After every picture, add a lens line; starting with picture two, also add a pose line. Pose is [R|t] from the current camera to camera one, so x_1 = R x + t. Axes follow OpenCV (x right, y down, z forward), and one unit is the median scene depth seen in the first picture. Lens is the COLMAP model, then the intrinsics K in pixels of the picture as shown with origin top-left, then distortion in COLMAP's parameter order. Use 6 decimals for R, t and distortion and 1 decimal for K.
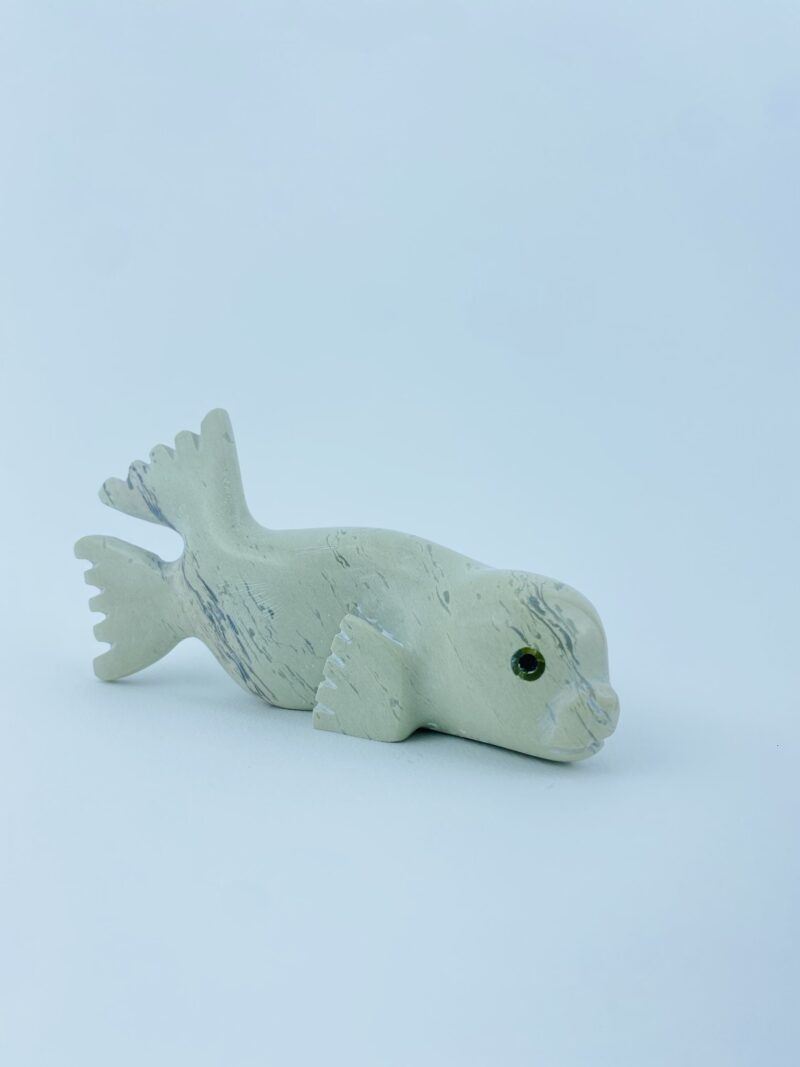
lens RADIAL K [[878.8, 0, 393.1], [0, 878.8, 533.2], [0, 0, 1]] dist [0.057772, -0.013947]
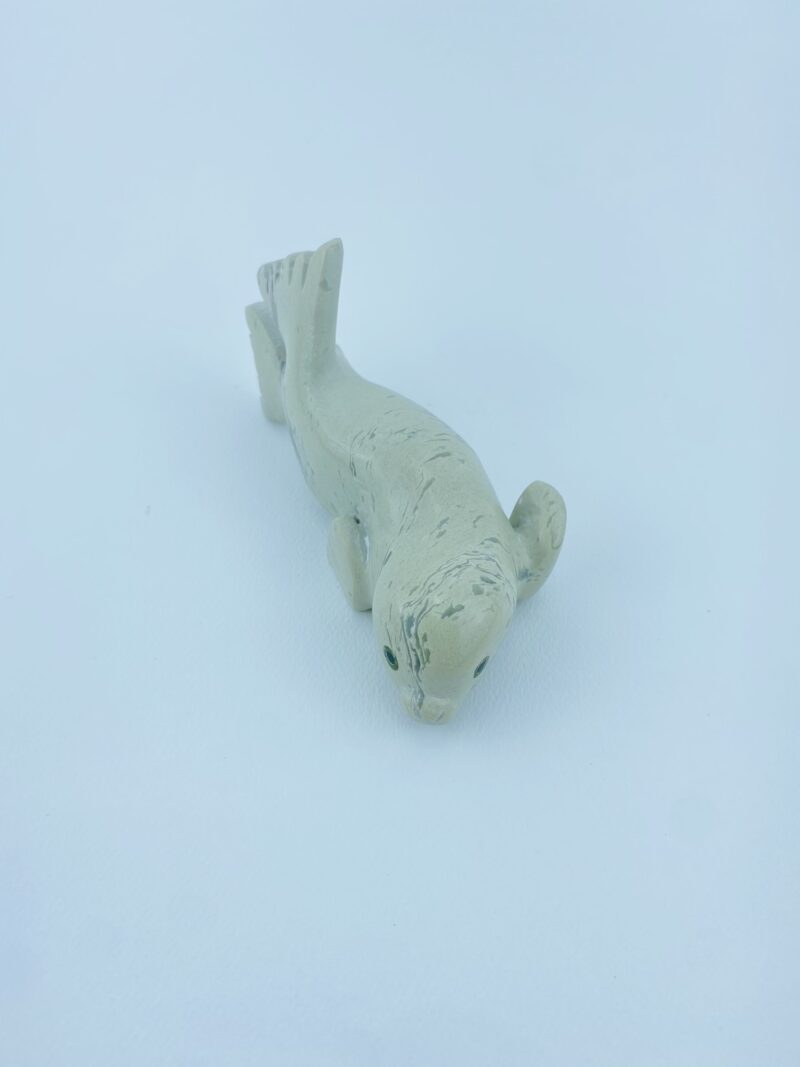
lens RADIAL K [[878.8, 0, 398.2], [0, 878.8, 540.9], [0, 0, 1]] dist [0.057772, -0.013947]
pose [[0.755663, 0.501933, -0.420757, 0.523299], [-0.031542, 0.669560, 0.742088, -0.768306], [0.654201, -0.547497, 0.521794, 0.395907]]
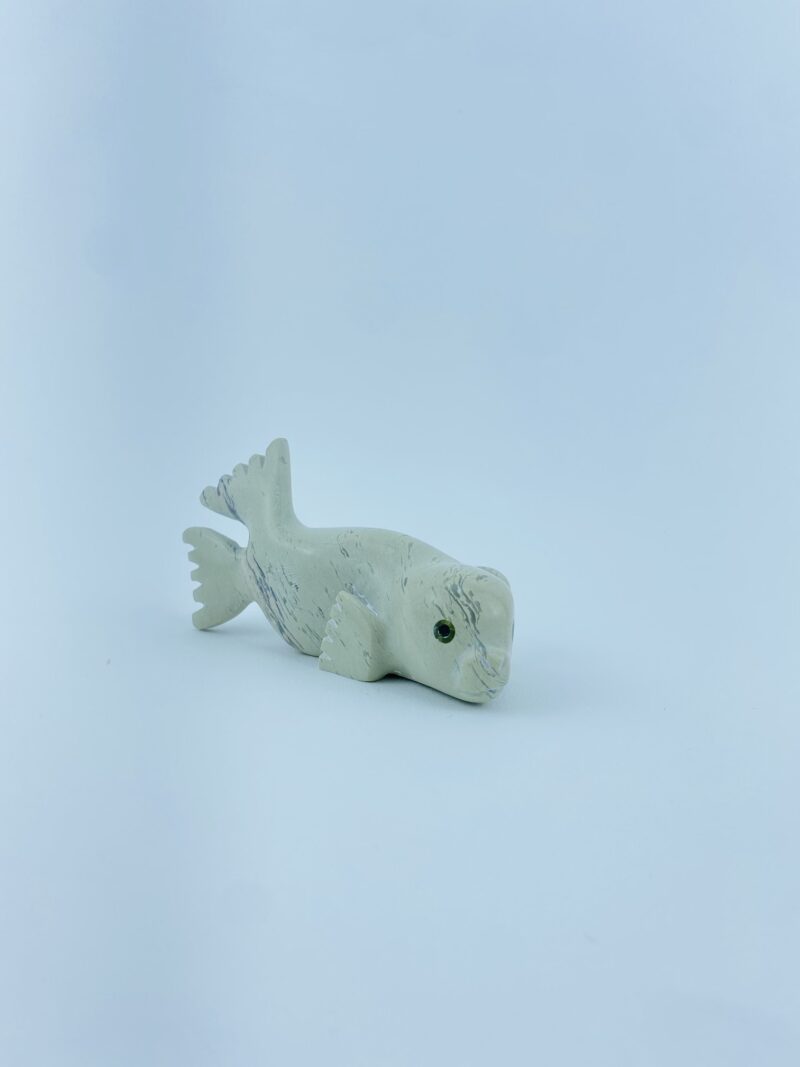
lens RADIAL K [[878.8, 0, 398.1], [0, 878.8, 531.2], [0, 0, 1]] dist [0.057772, -0.013947]
pose [[0.971377, 0.030281, -0.235603, 0.359712], [-0.023661, 0.999243, 0.030875, -0.048660], [0.236360, -0.024416, 0.971359, -0.346605]]
